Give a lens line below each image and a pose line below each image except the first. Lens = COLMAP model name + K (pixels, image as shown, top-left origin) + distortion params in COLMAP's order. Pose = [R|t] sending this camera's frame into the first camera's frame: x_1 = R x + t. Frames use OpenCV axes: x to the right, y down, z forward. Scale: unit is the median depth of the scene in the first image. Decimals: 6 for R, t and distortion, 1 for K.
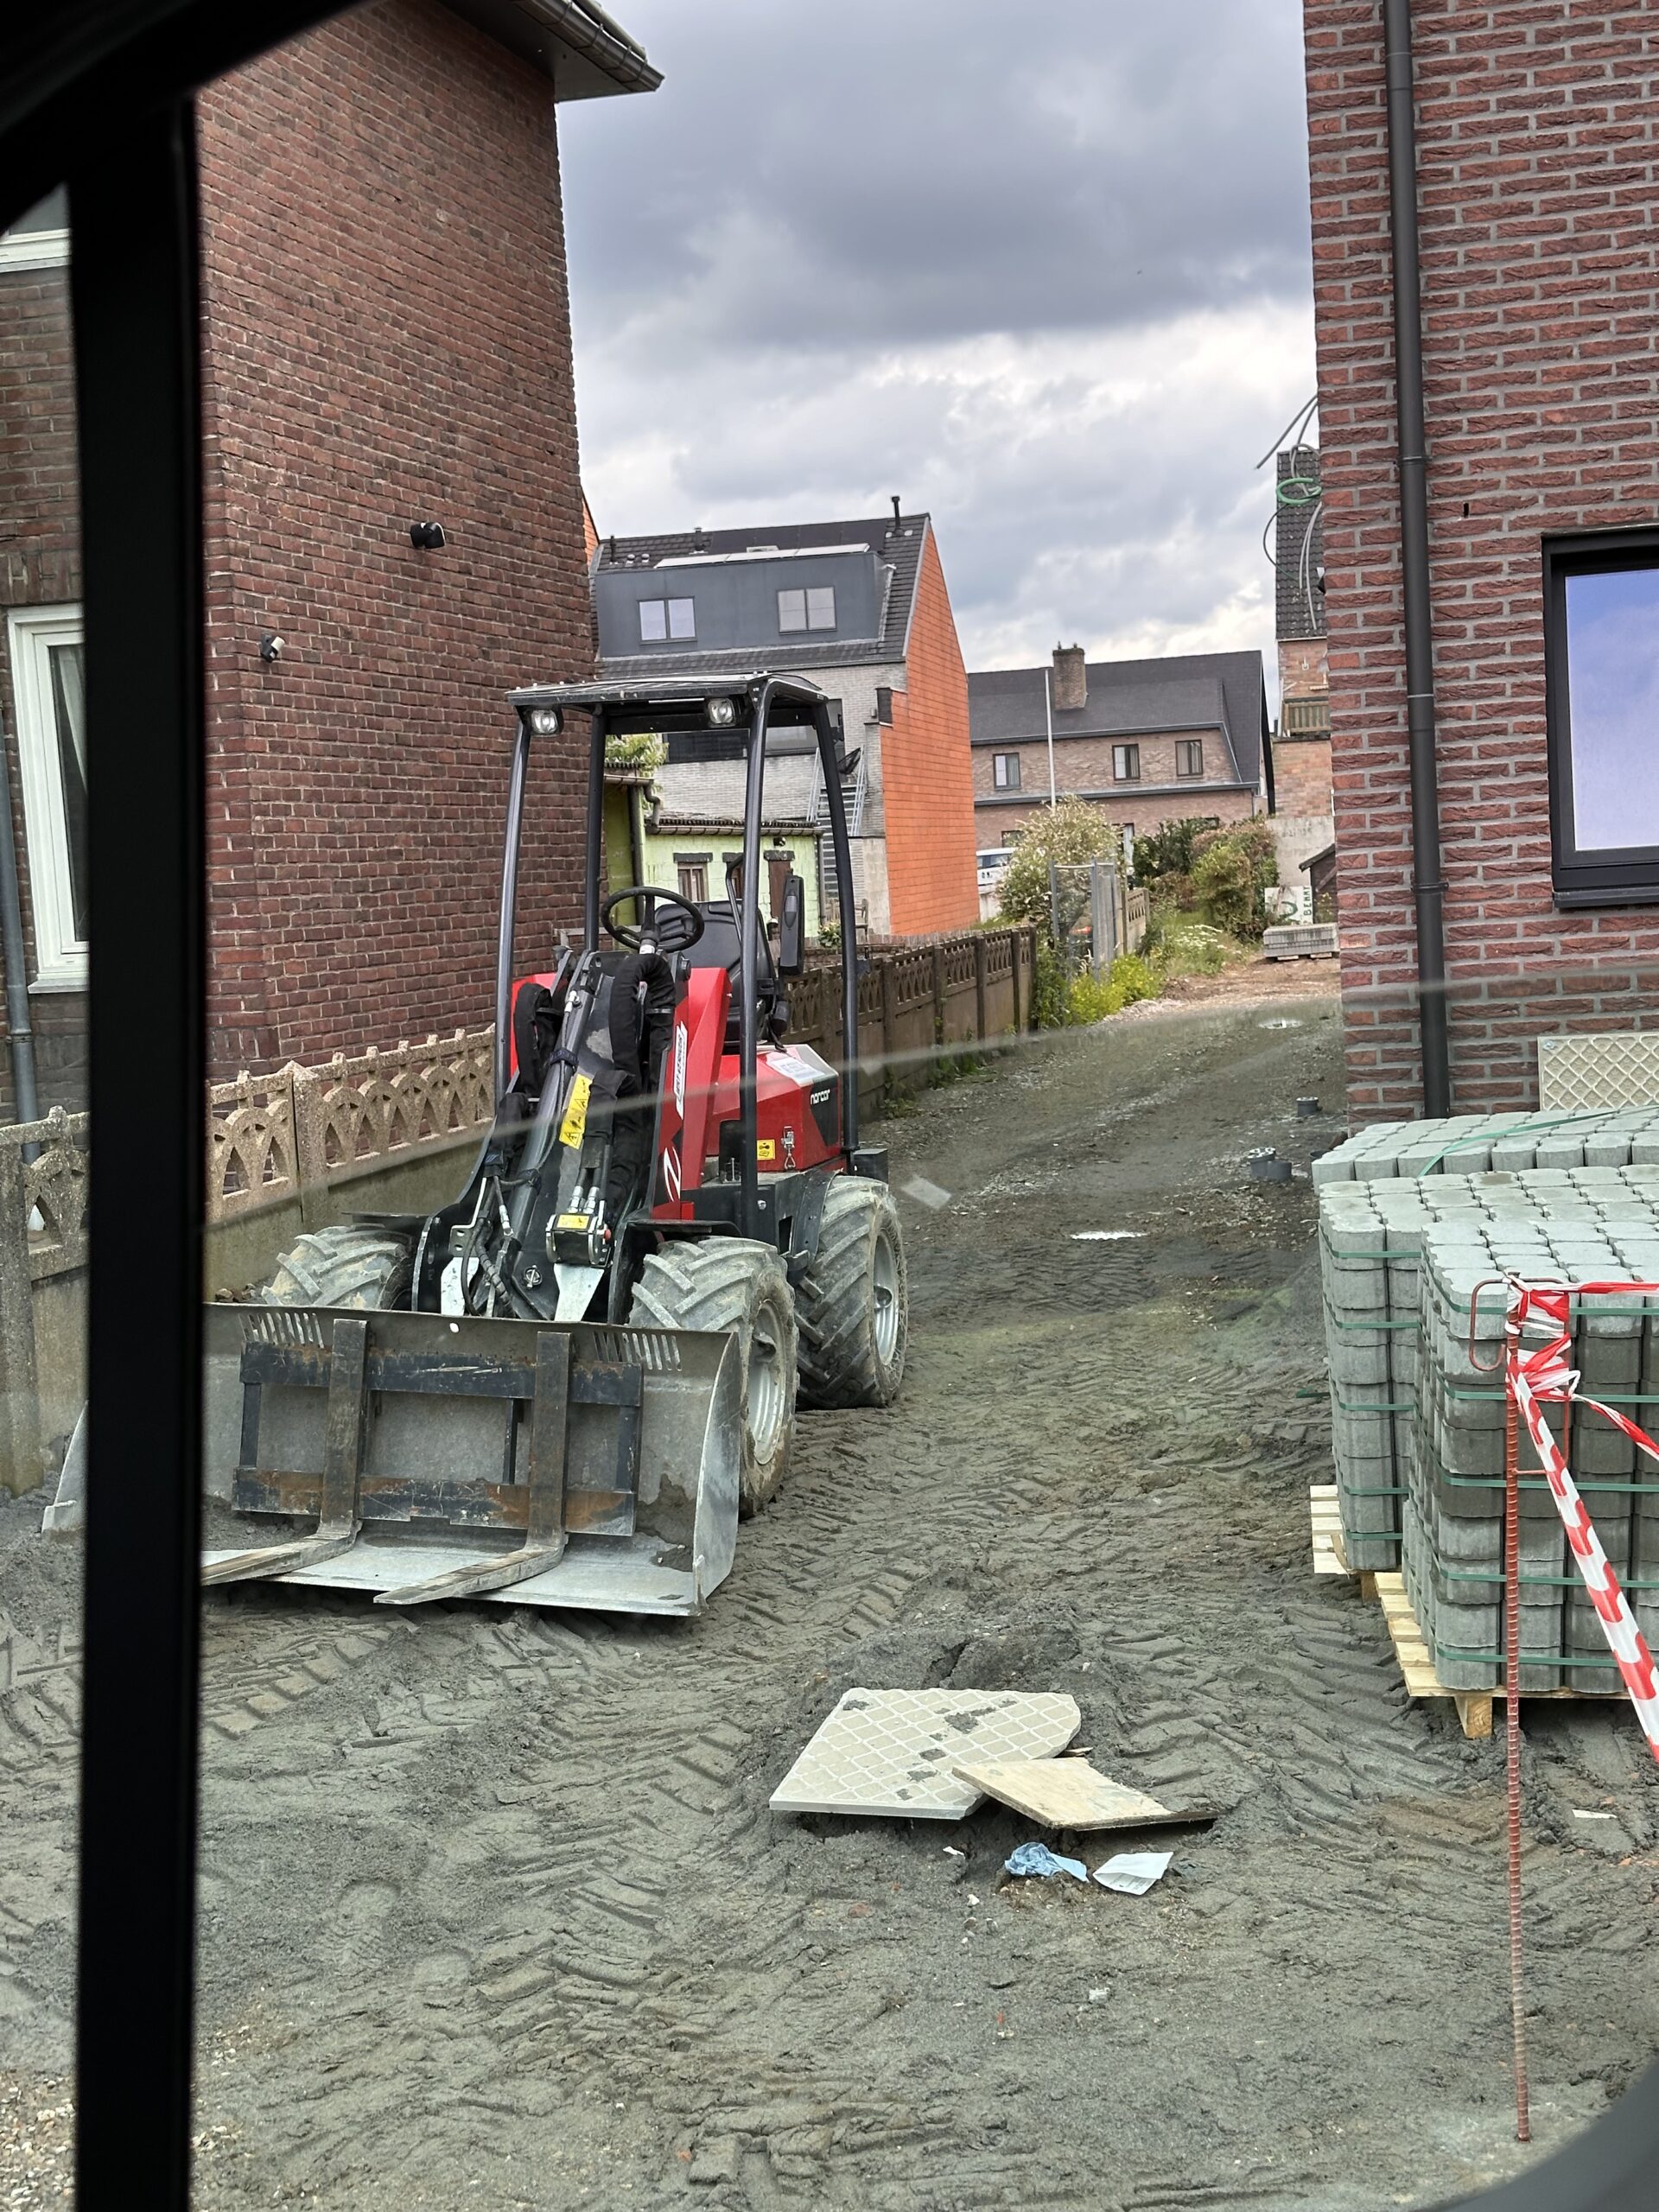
lens RADIAL K [[3060.9, 0, 829.5], [0, 3060.9, 1106.0], [0, 0, 1]] dist [0.011373, 0.006532]
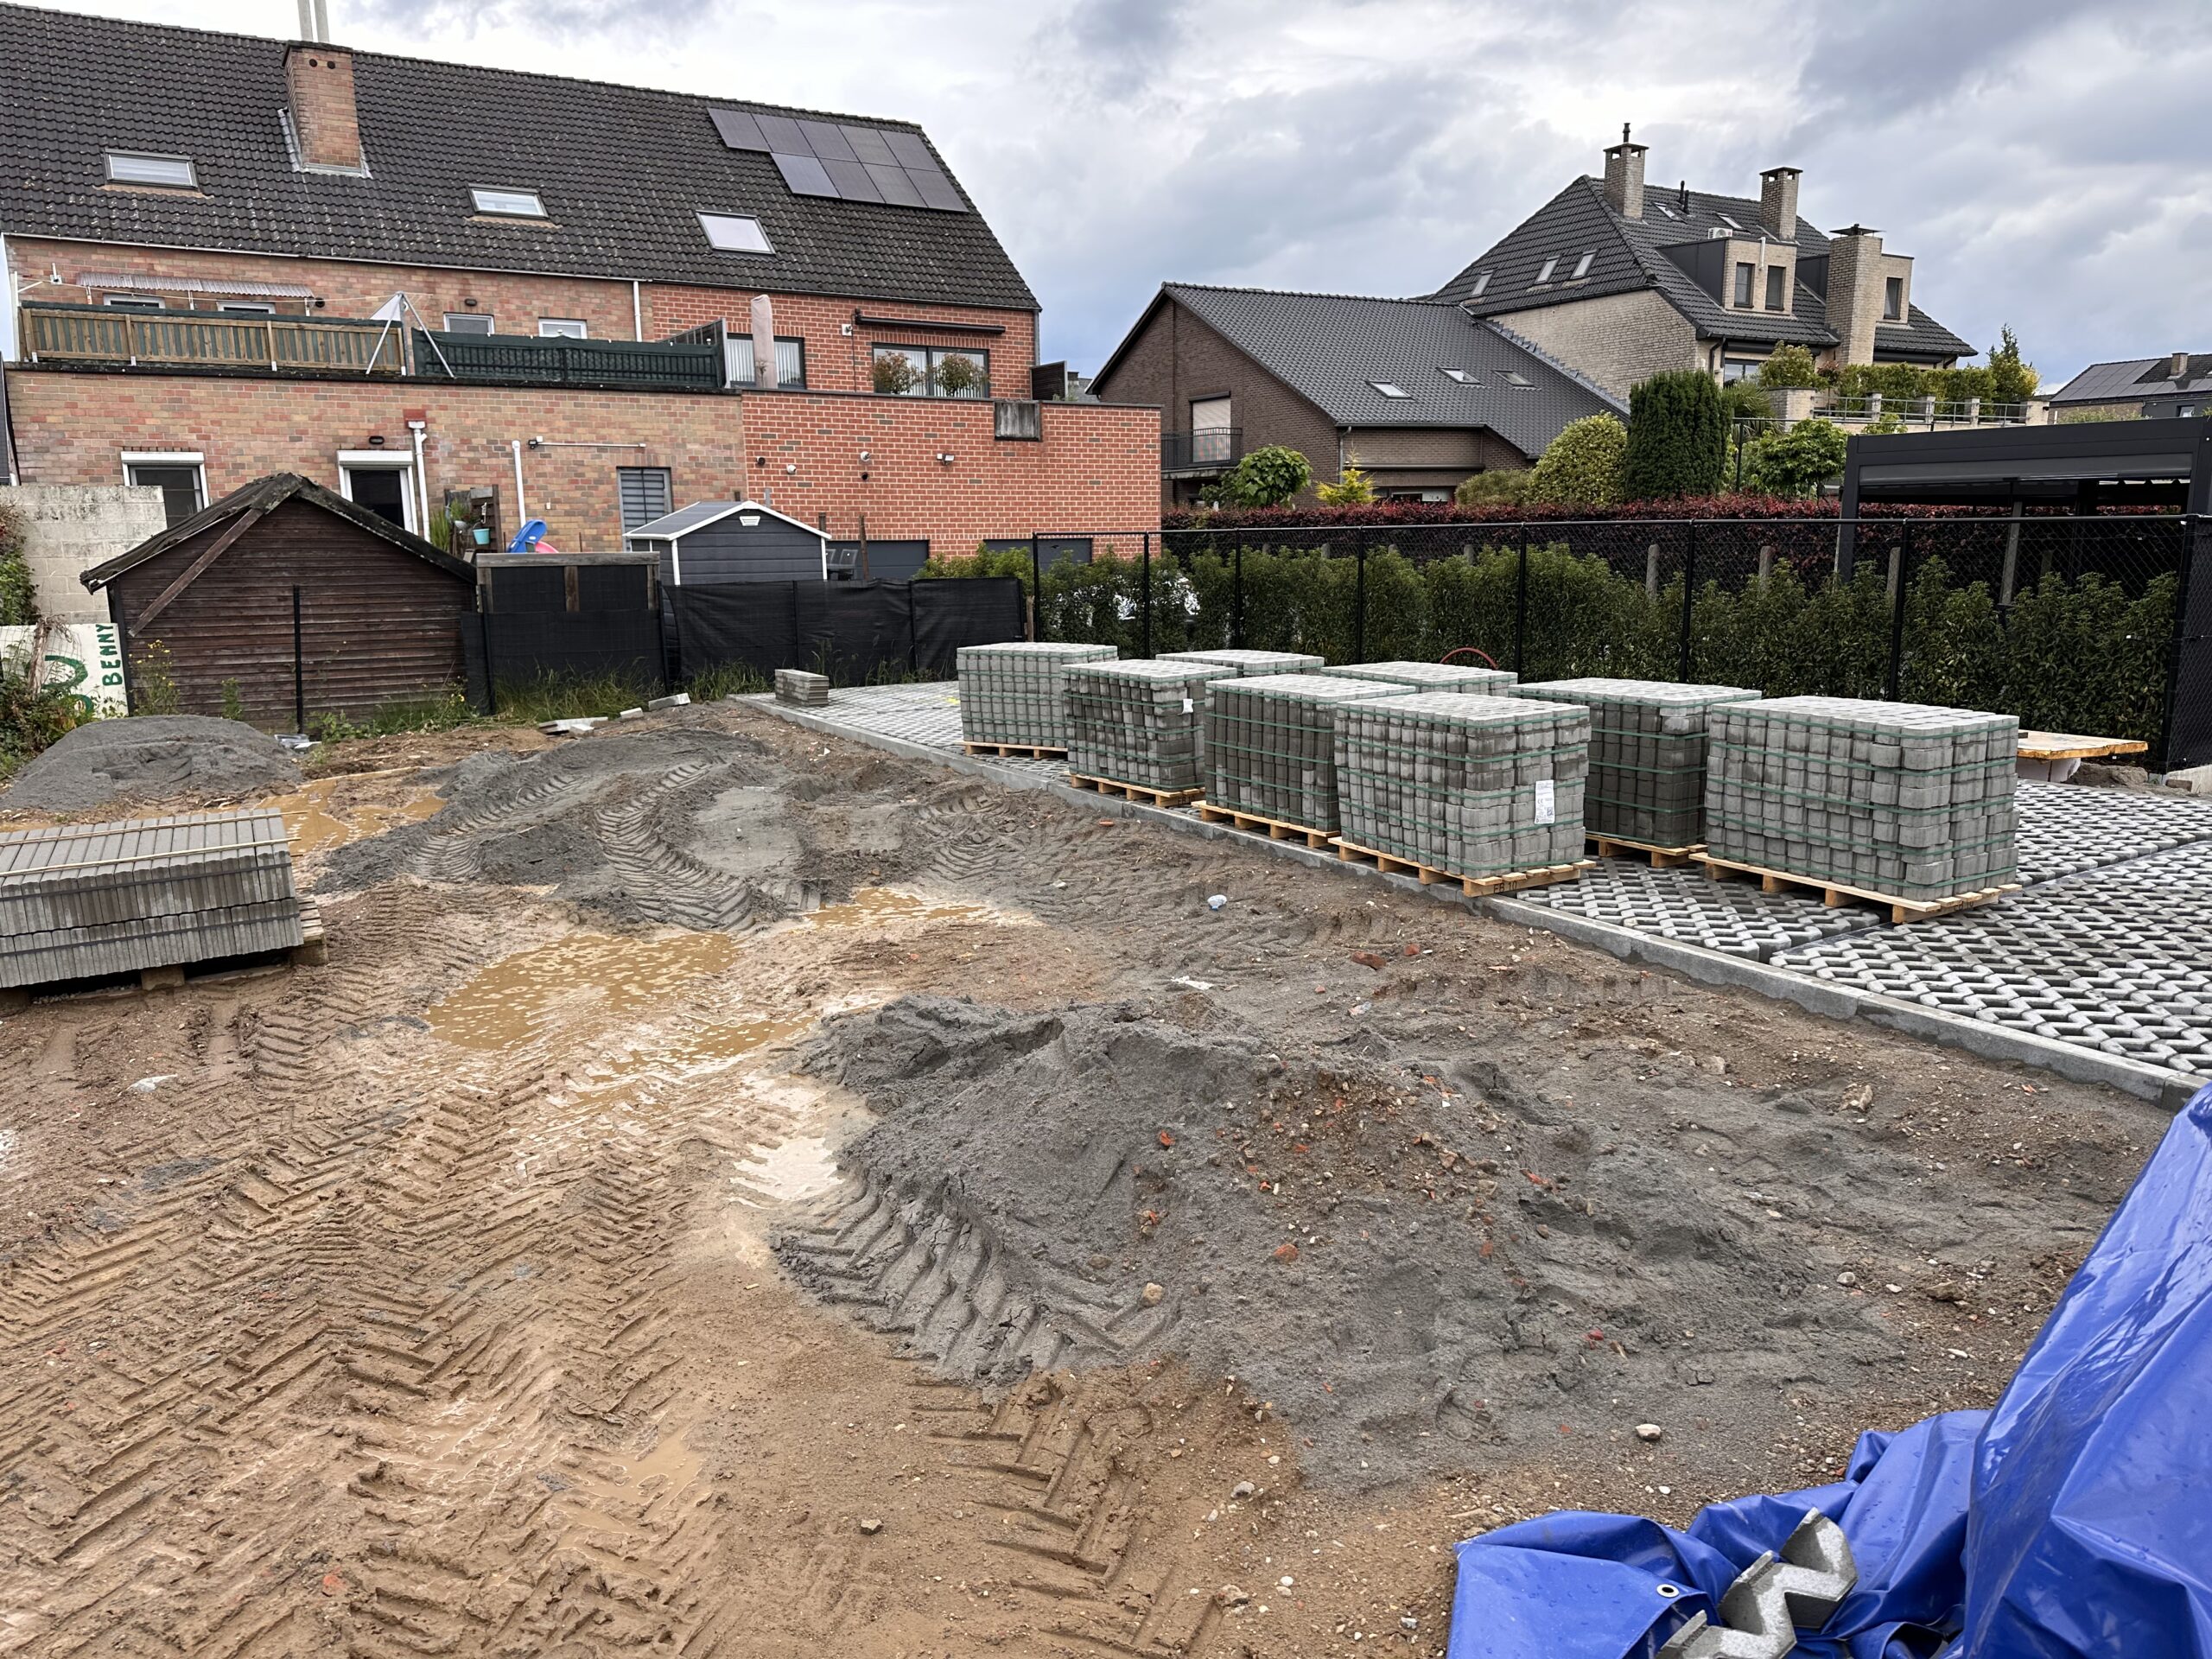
lens RADIAL K [[1524.6, 0, 1106.0], [0, 1524.6, 829.5], [0, 0, 1]] dist [0.100305, -0.142071]
pose [[0.733740, -0.085761, 0.673996, 0.102506], [0.032351, 0.995286, 0.091423, -0.055607], [-0.678660, -0.045276, 0.733056, 0.699888]]
